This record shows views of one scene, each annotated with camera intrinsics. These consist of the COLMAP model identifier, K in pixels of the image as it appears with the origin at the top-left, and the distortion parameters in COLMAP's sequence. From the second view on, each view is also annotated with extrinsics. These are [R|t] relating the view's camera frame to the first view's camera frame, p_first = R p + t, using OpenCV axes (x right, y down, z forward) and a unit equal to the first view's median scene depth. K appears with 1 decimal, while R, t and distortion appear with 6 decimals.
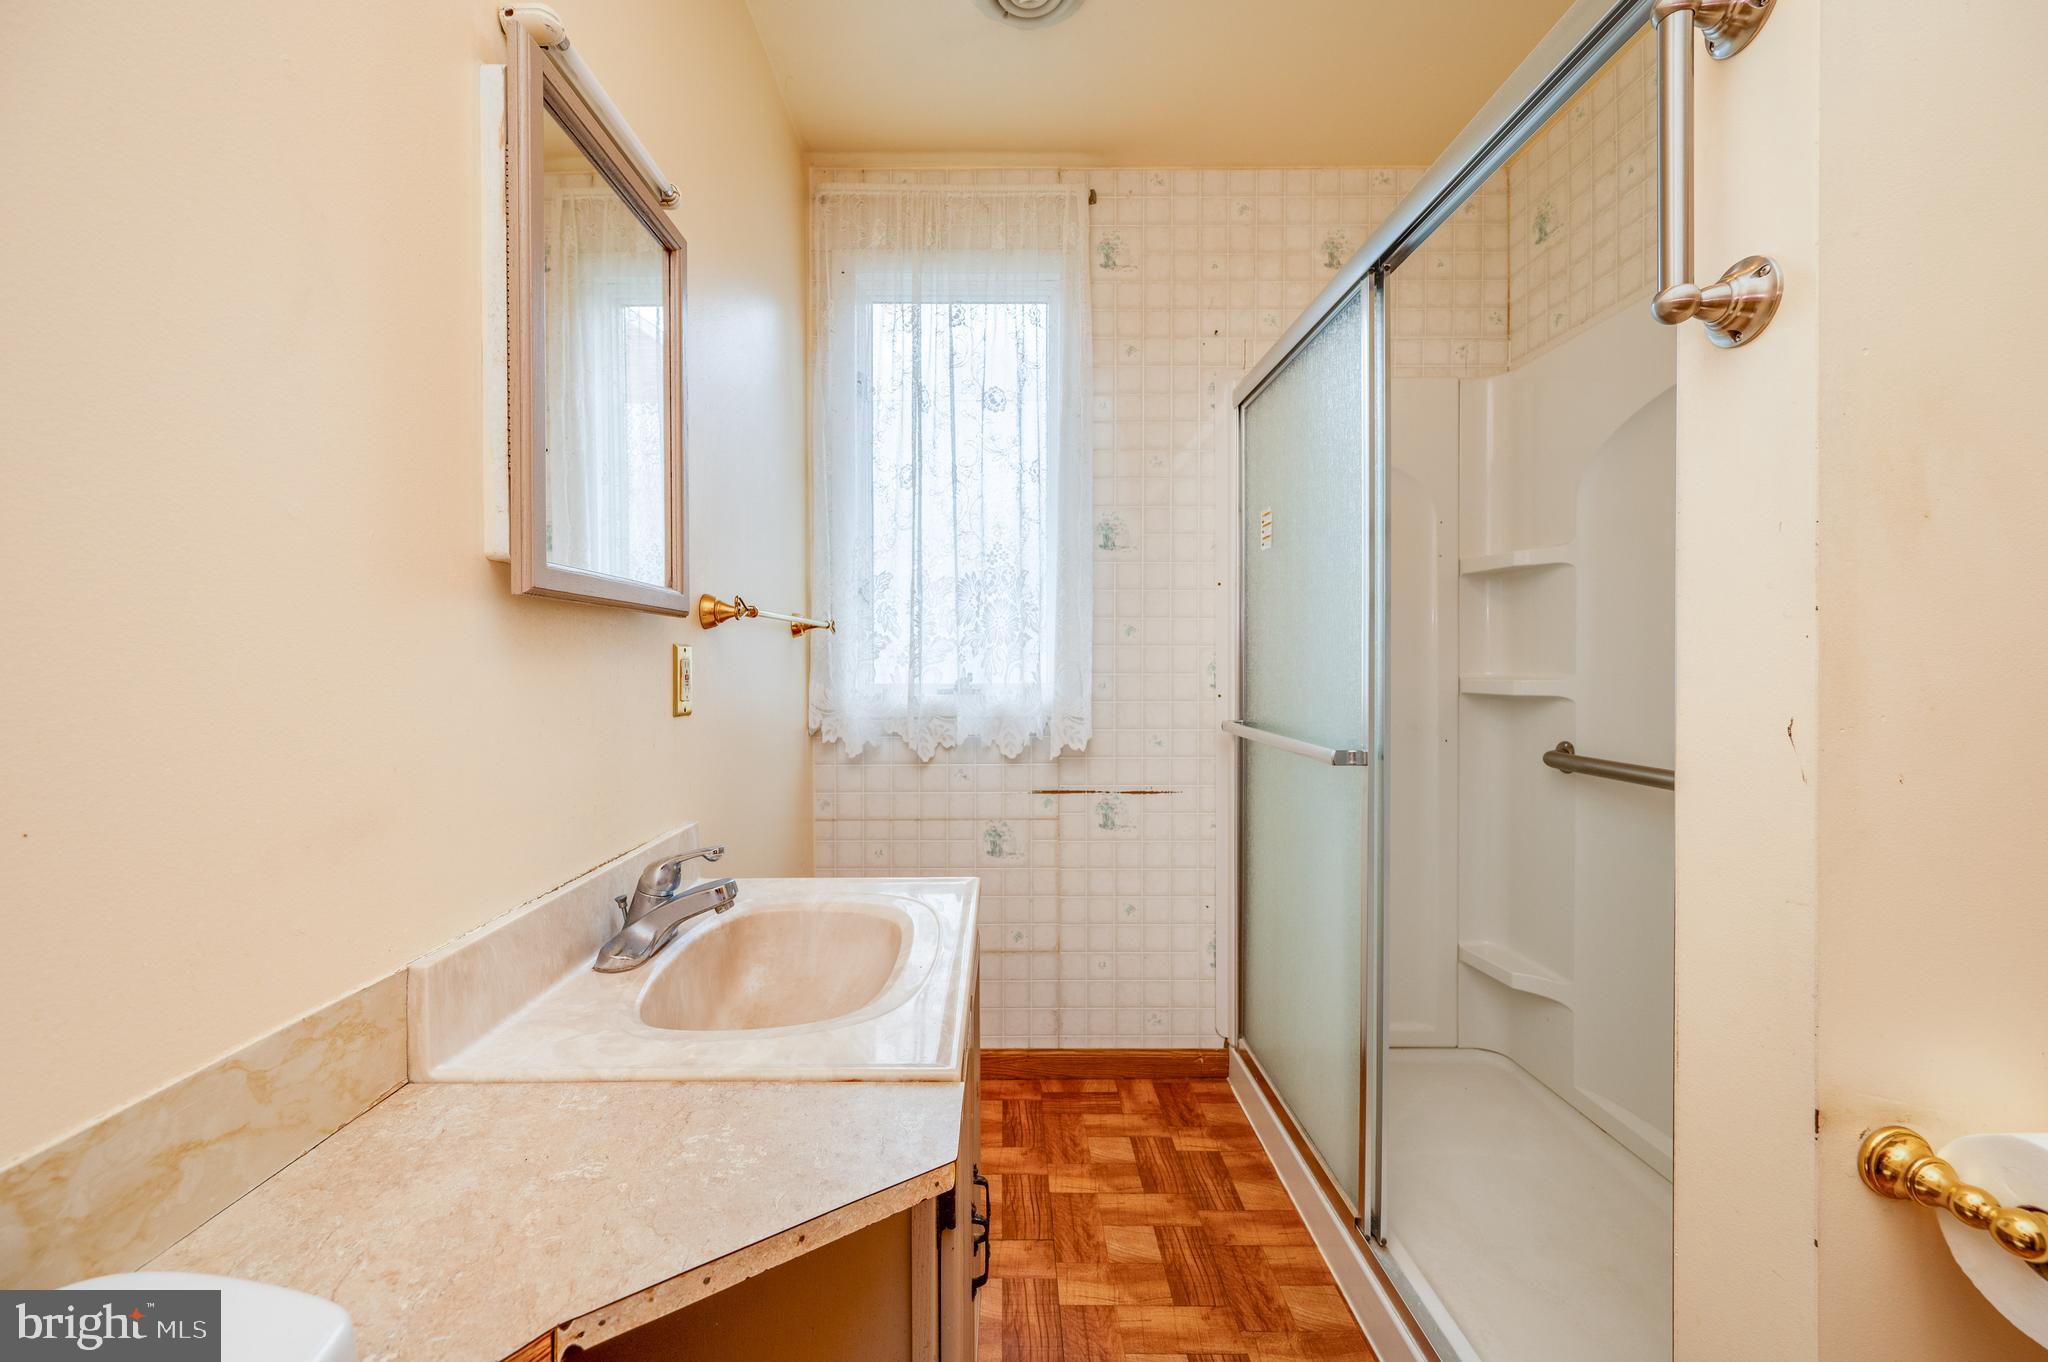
lens RADIAL K [[801.2, 0, 988.0], [0, 801.2, 669.7], [0, 0, 1]] dist [0.000974, 0.000395]
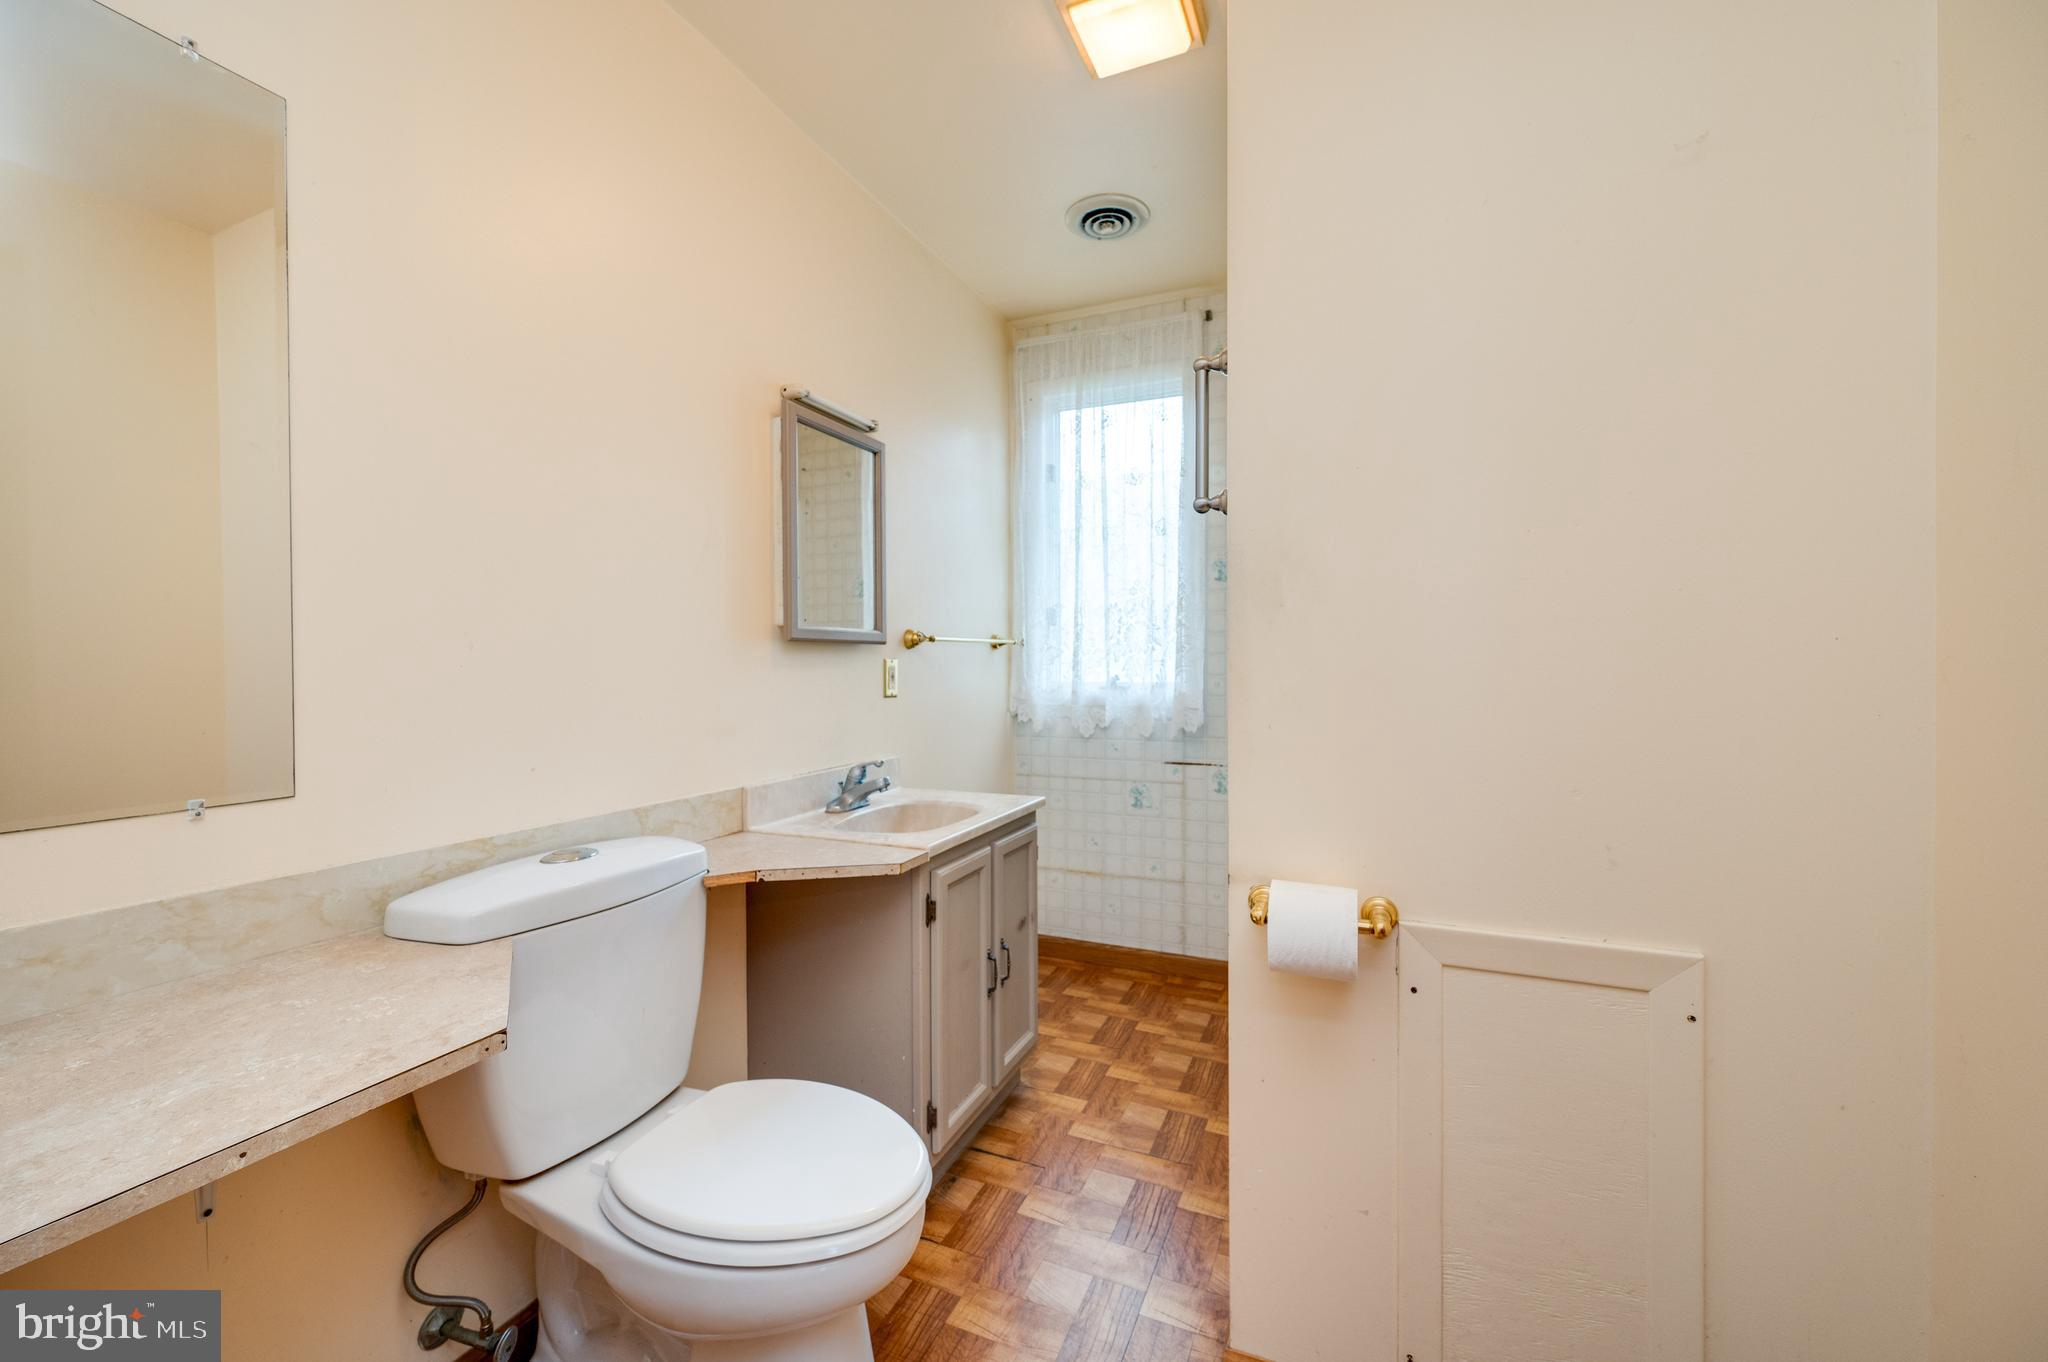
lens RADIAL K [[801.2, 0, 1028.5], [0, 801.2, 674.9], [0, 0, 1]] dist [0.000974, 0.000395]
pose [[0.921129, 0.003066, -0.389246, 0.382429], [-0.001242, 0.999987, 0.004936, -0.002290], [0.389256, -0.004063, 0.921121, -0.345854]]
